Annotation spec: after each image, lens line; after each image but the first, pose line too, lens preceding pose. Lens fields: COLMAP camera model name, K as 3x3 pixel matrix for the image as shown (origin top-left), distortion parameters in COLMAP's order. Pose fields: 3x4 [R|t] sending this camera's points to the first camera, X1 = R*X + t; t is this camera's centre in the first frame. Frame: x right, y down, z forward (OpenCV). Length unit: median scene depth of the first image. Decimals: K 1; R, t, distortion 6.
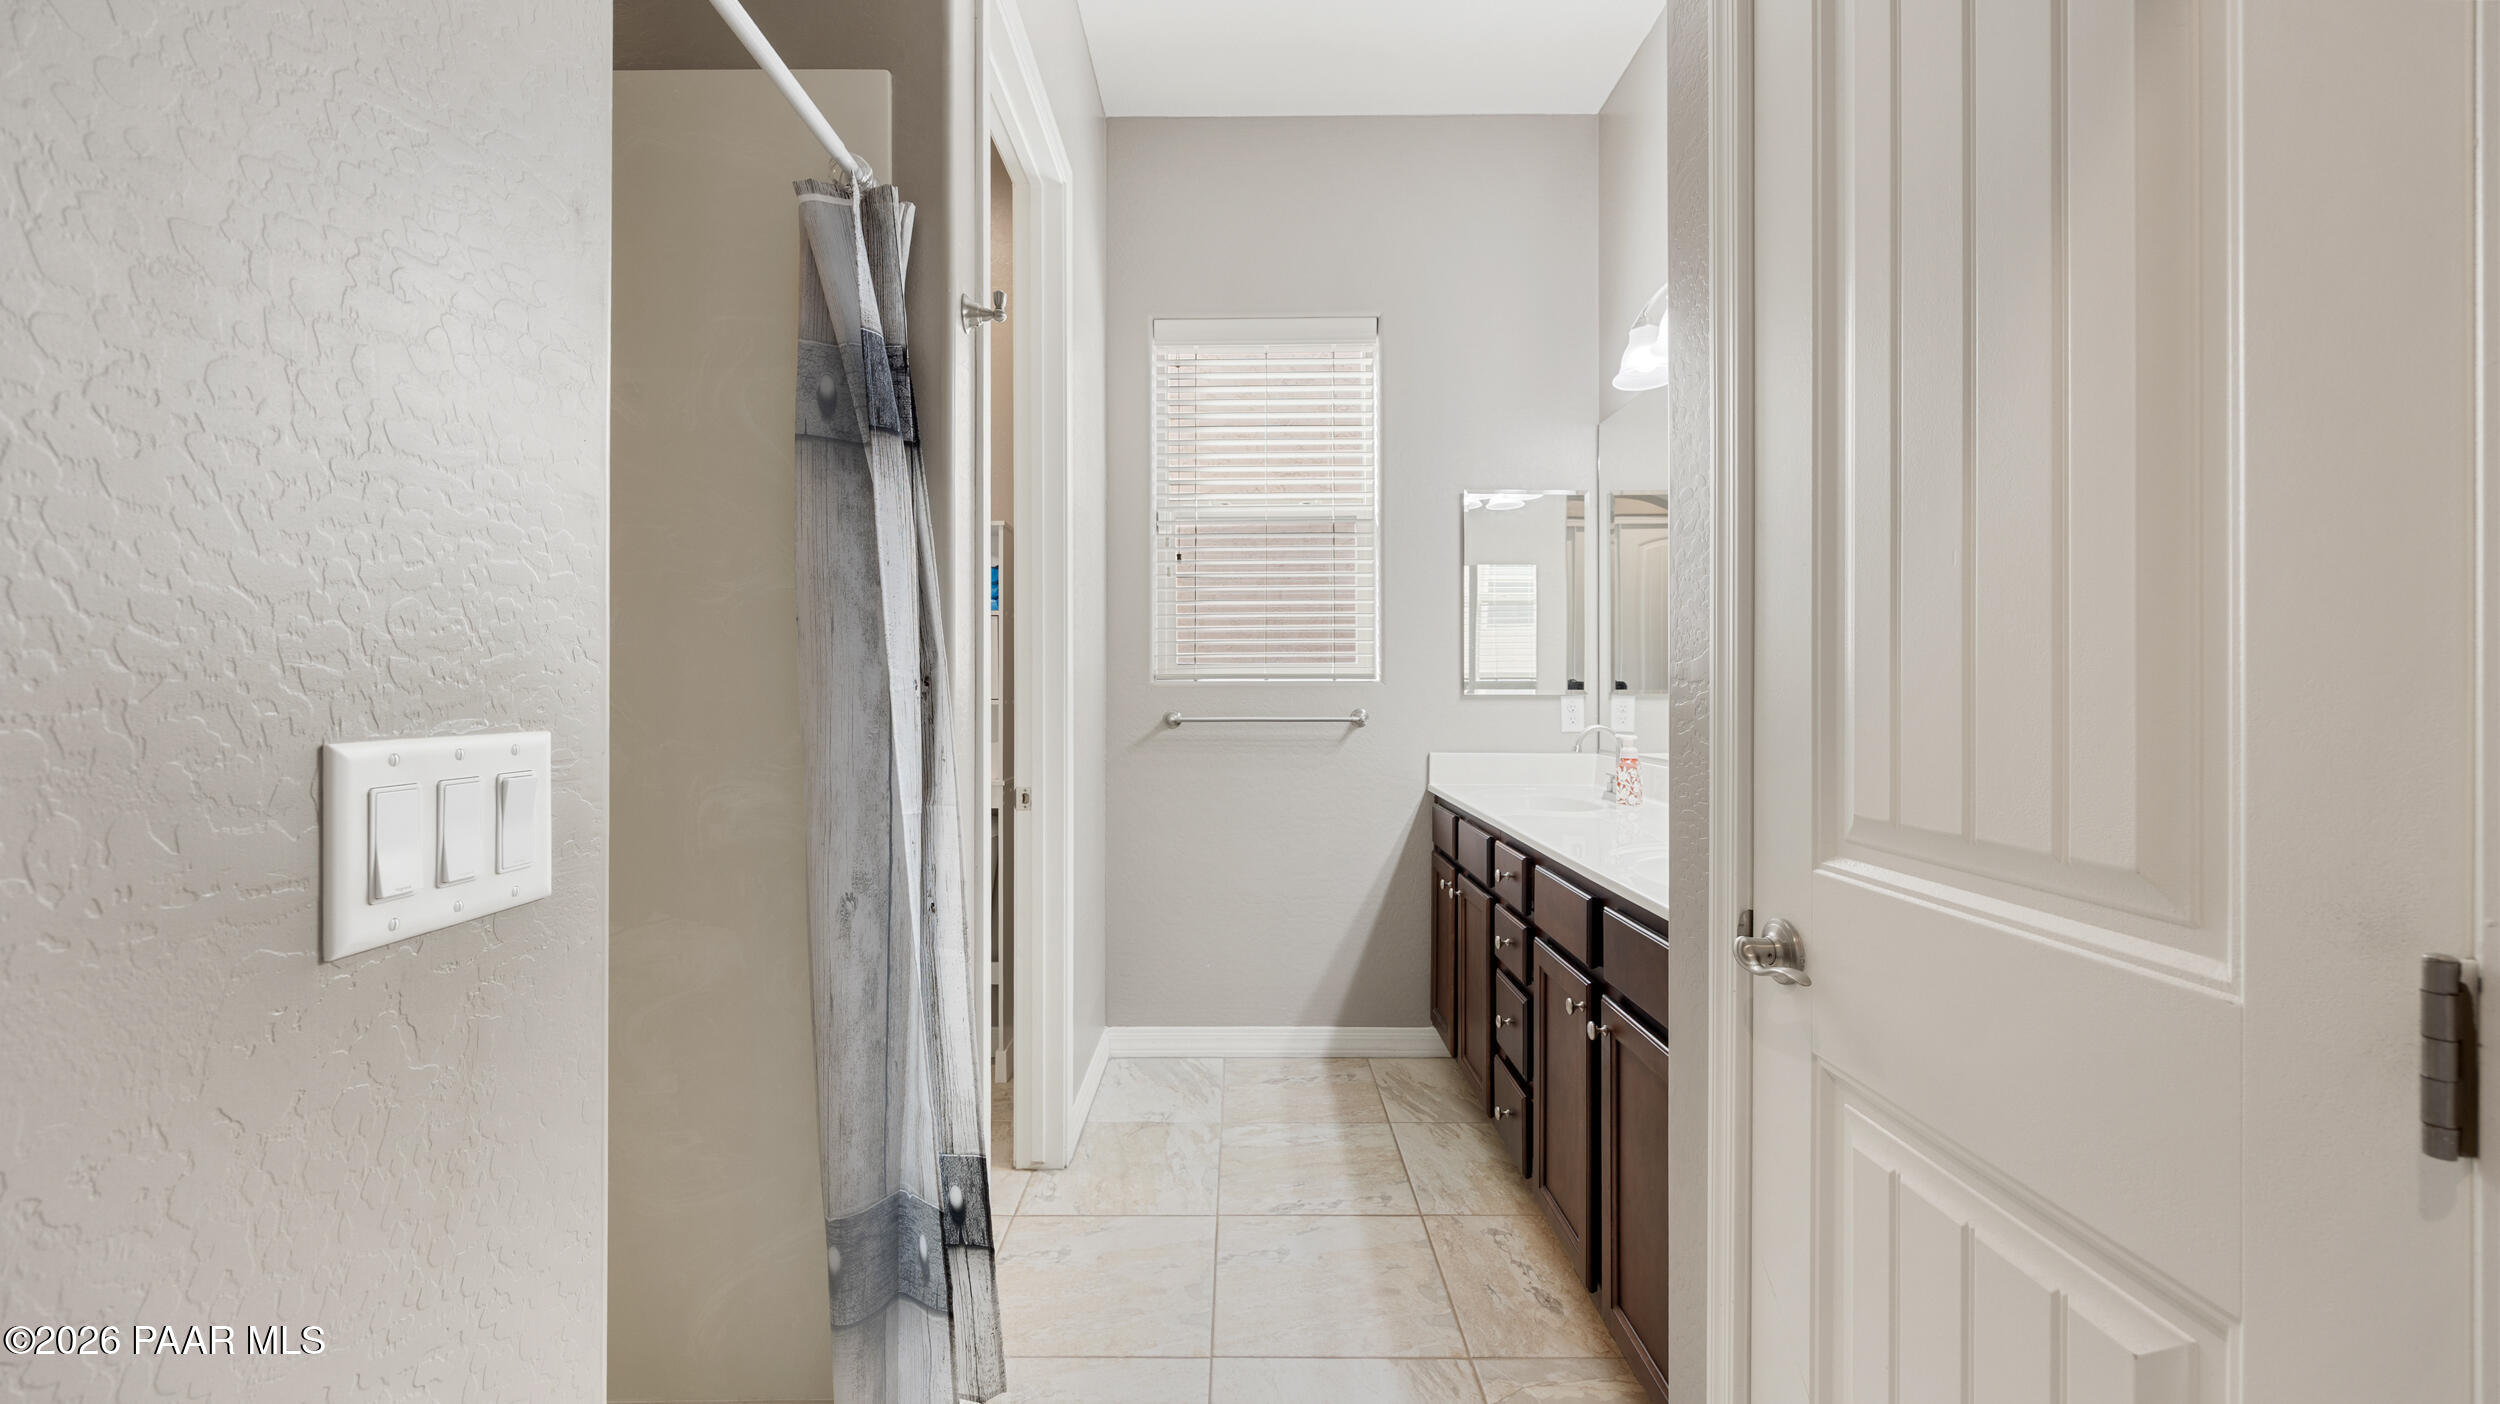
lens RADIAL K [[966.4, 0, 1251.6], [0, 966.4, 706.4], [0, 0, 1]] dist [-0.001170, -0.000046]
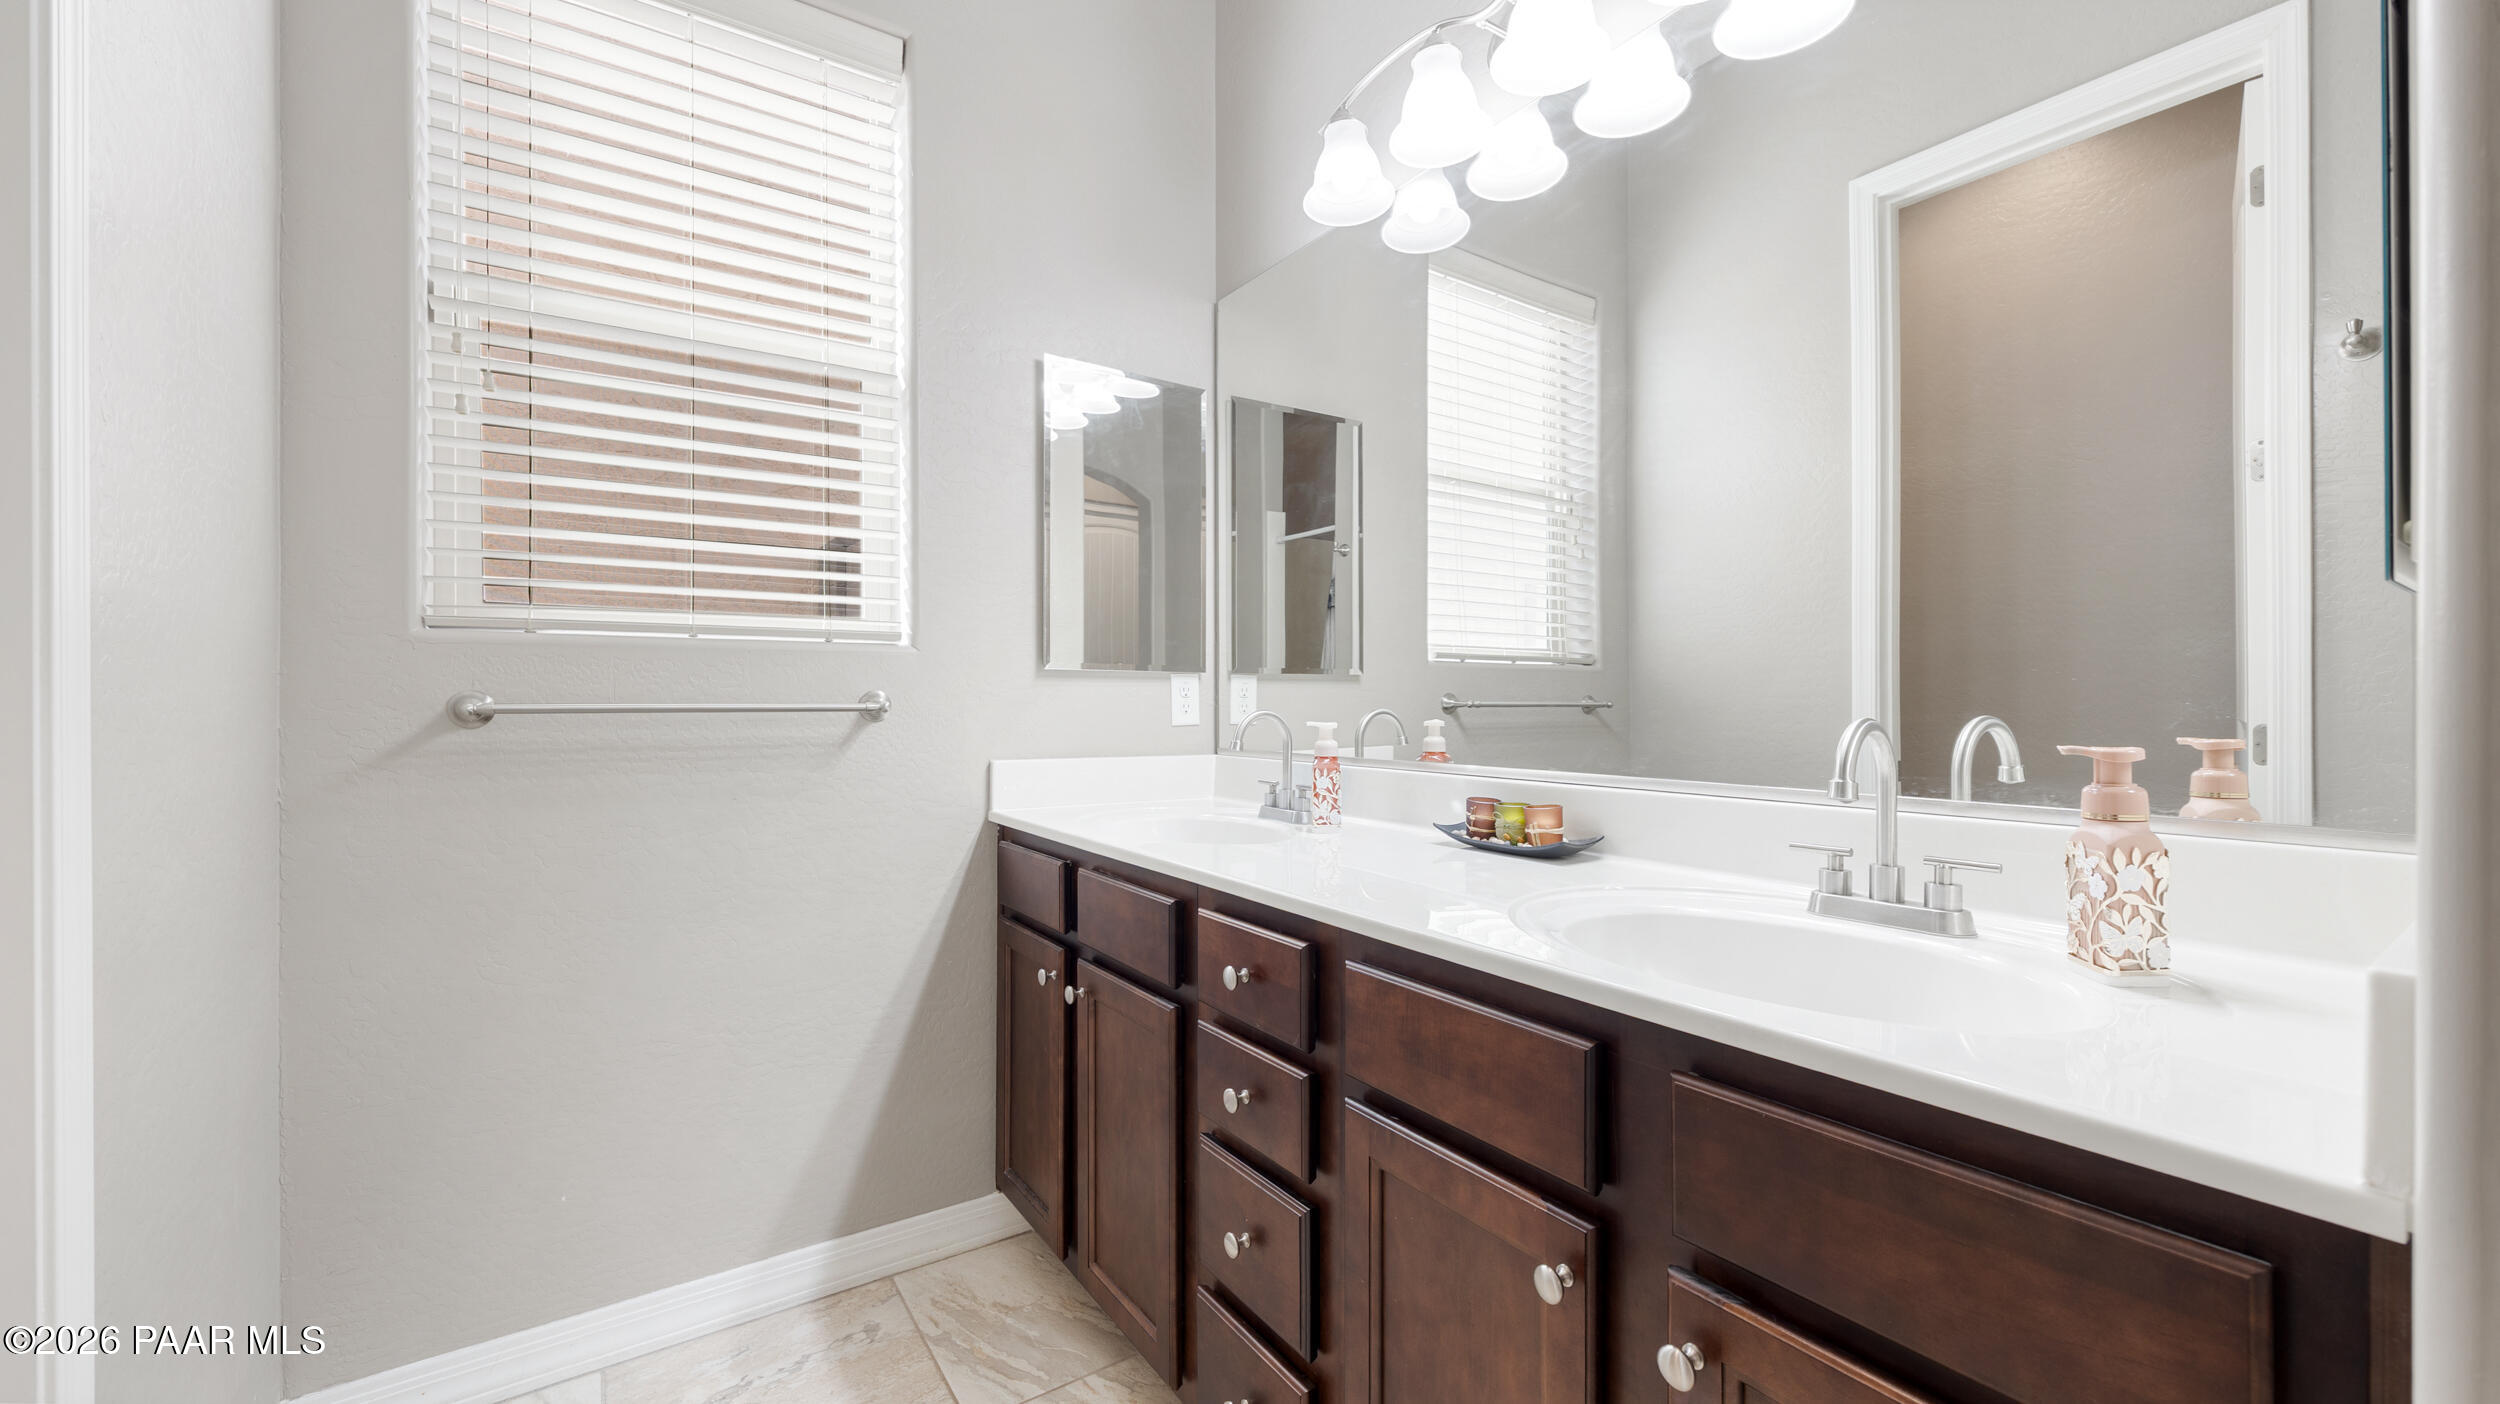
lens RADIAL K [[966.4, 0, 1251.6], [0, 966.4, 706.4], [0, 0, 1]] dist [-0.001170, -0.000046]
pose [[0.833309, -0.003325, 0.552797, -0.023615], [0.009980, 0.999909, -0.009030, 0.020096], [-0.552717, 0.013042, 0.833267, 0.381125]]
